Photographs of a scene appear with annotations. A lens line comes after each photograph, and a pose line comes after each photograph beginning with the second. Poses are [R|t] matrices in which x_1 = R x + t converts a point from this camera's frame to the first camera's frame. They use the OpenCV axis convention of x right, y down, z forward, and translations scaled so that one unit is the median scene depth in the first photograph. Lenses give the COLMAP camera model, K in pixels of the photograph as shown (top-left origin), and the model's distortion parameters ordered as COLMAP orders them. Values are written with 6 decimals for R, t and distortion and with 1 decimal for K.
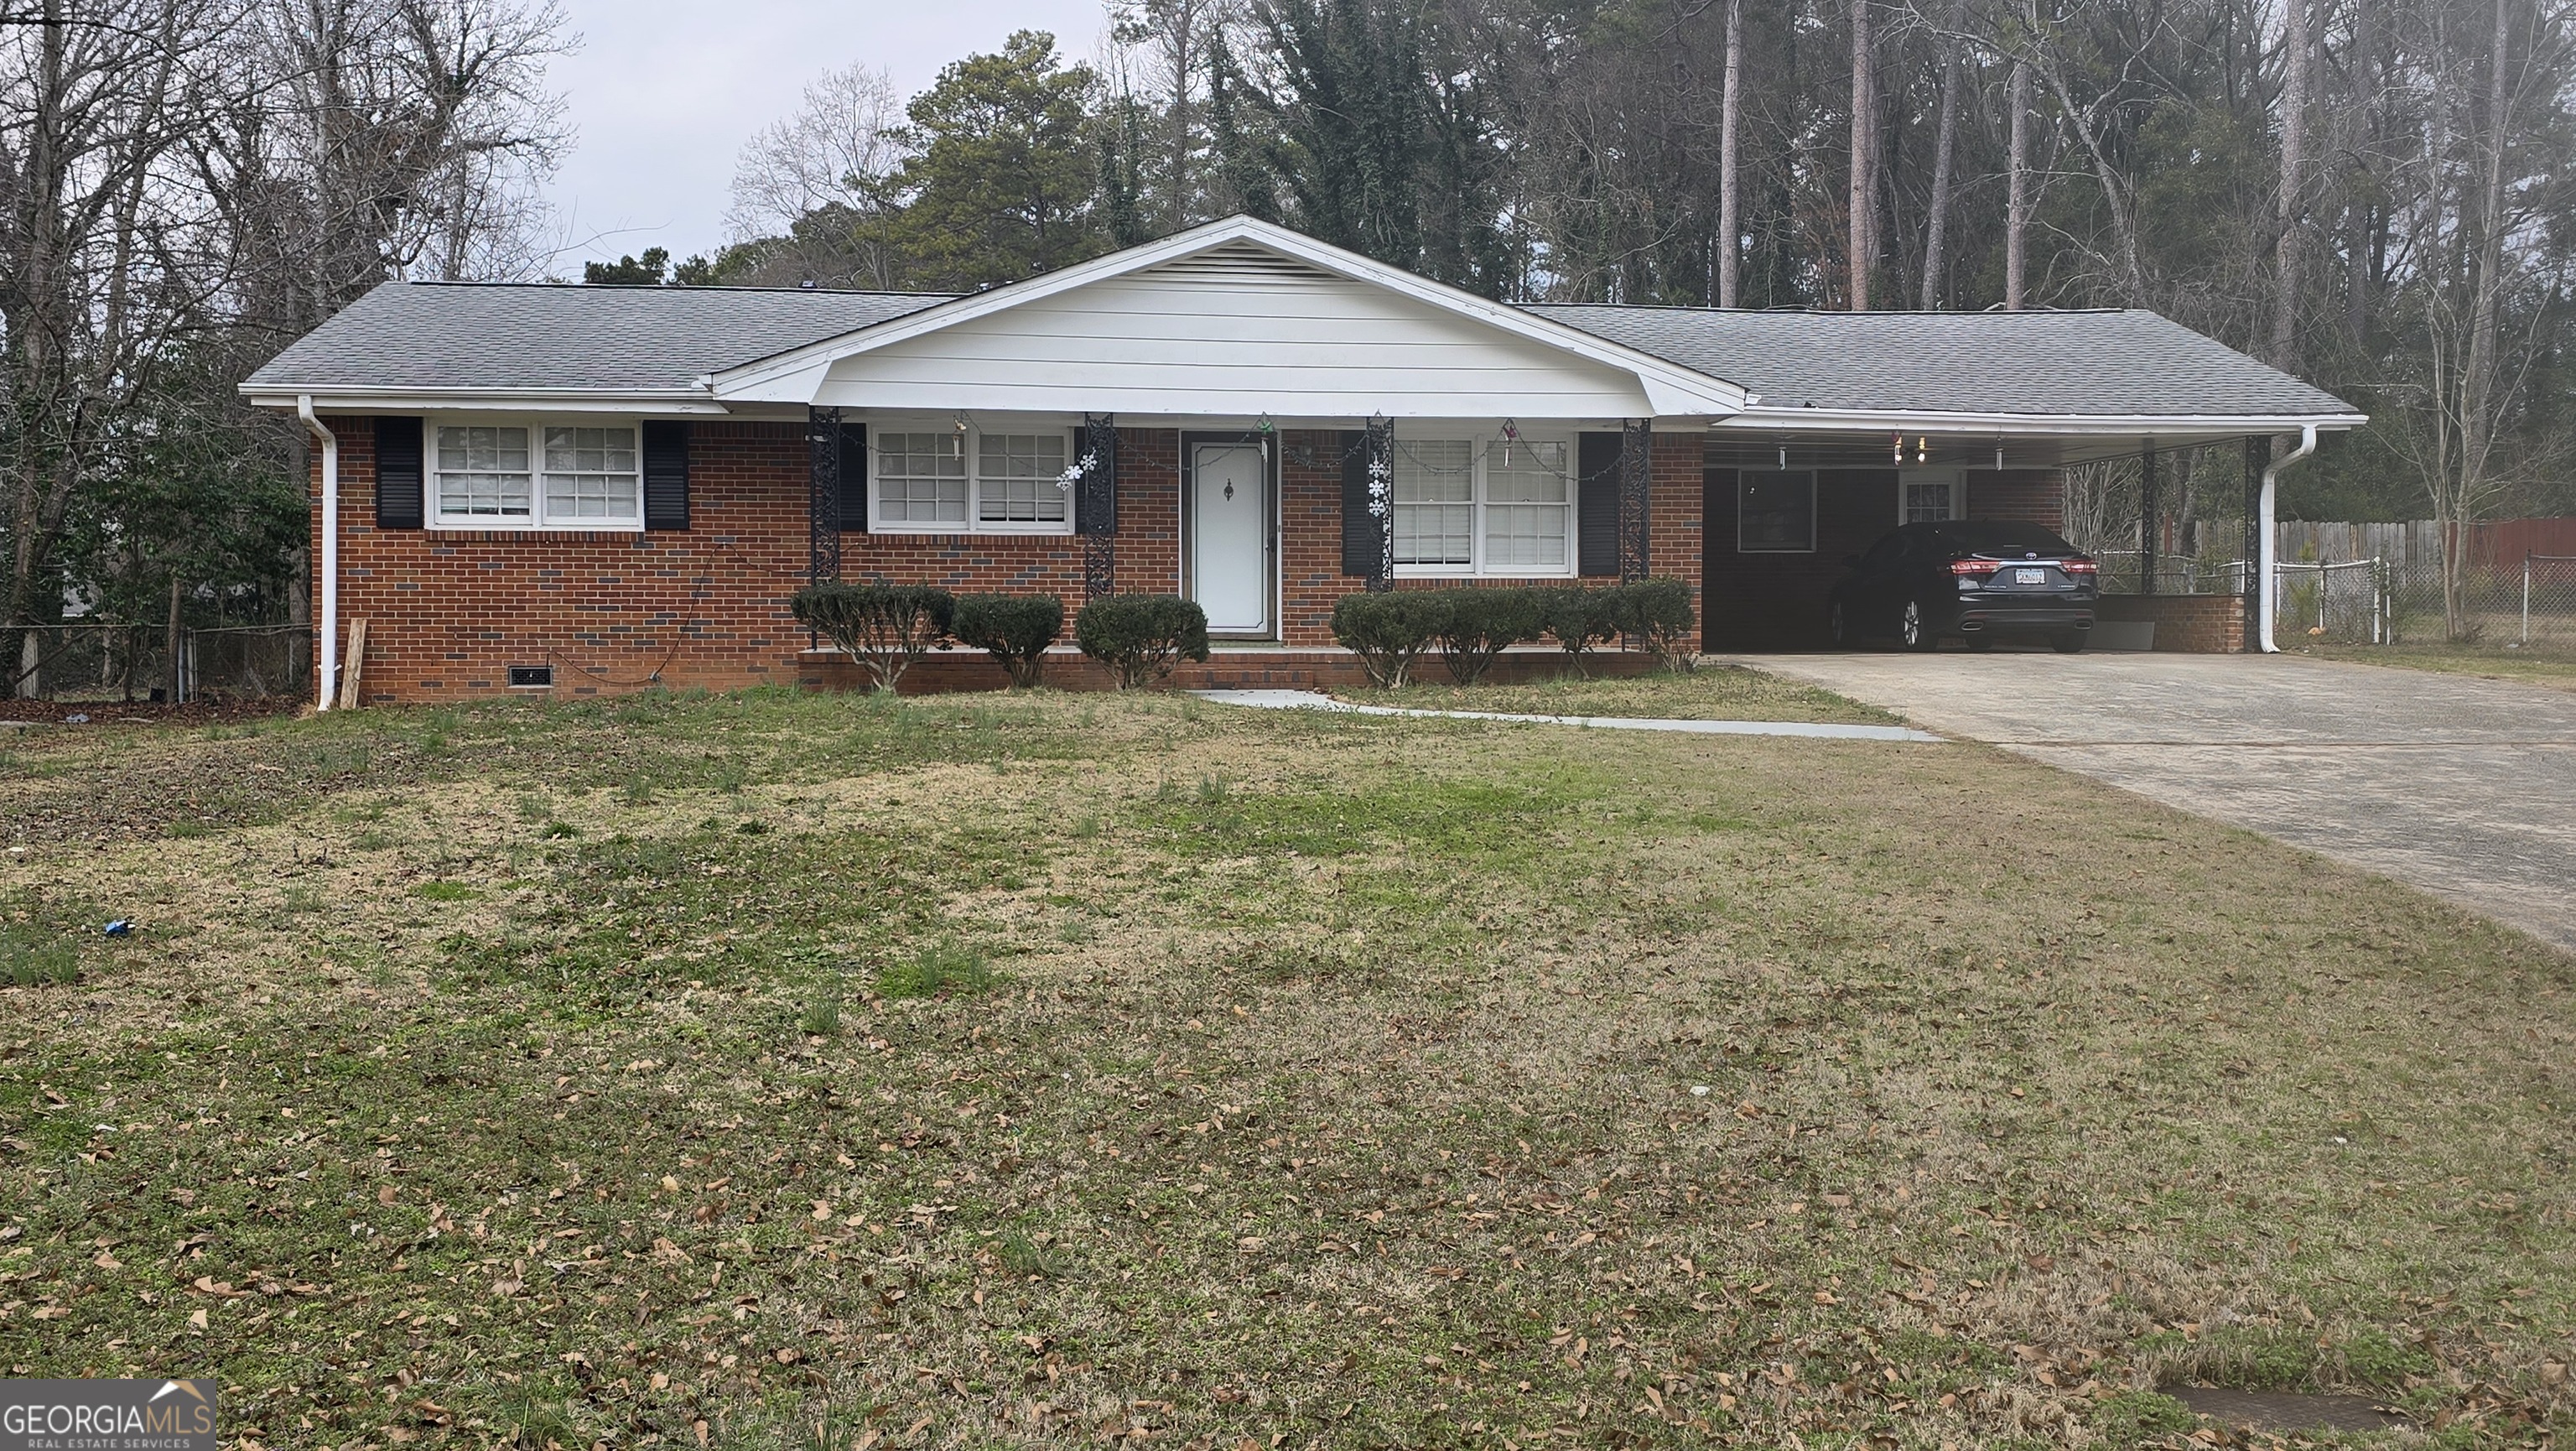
lens RADIAL K [[2441.8, 0, 1288.0], [0, 2441.8, 725.5], [0, 0, 1]] dist [0.082449, -0.110180]
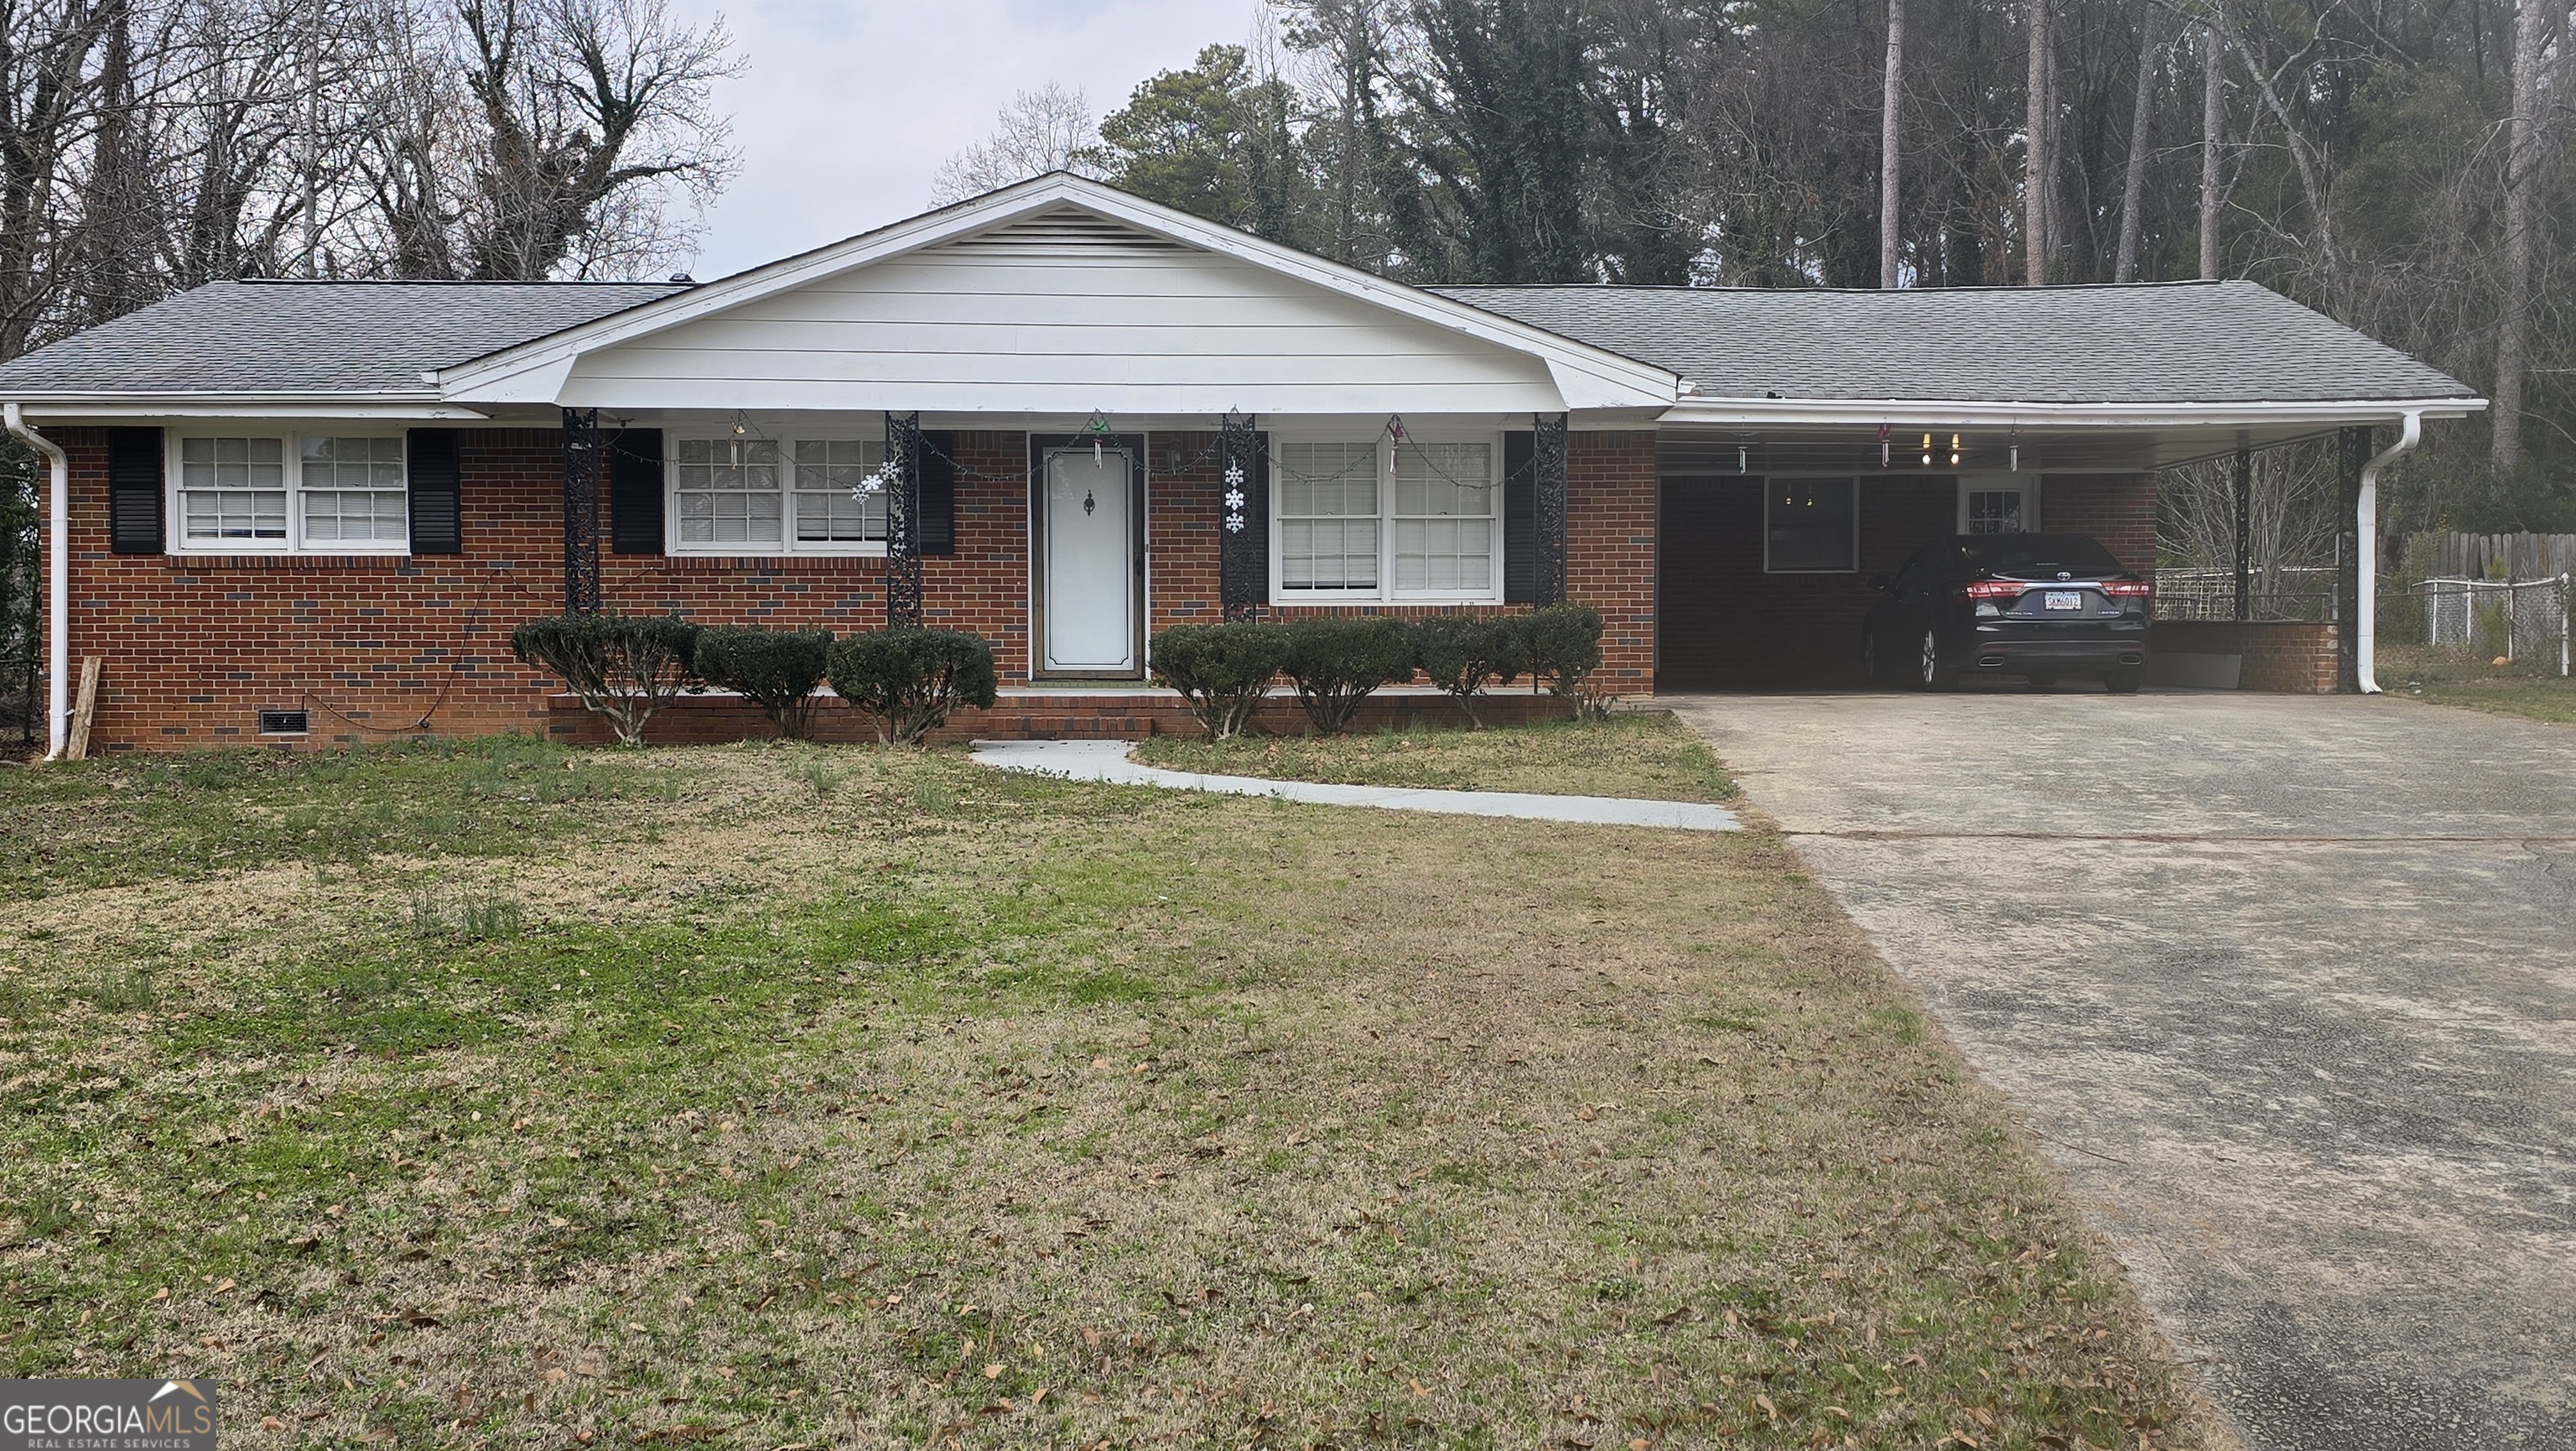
lens RADIAL K [[2441.8, 0, 1288.0], [0, 2441.8, 725.5], [0, 0, 1]] dist [0.082449, -0.110180]
pose [[0.994324, 0.001173, -0.106389, 0.136710], [-0.002138, 0.999958, -0.008958, -0.011427], [0.106374, 0.009135, 0.994284, 0.161682]]
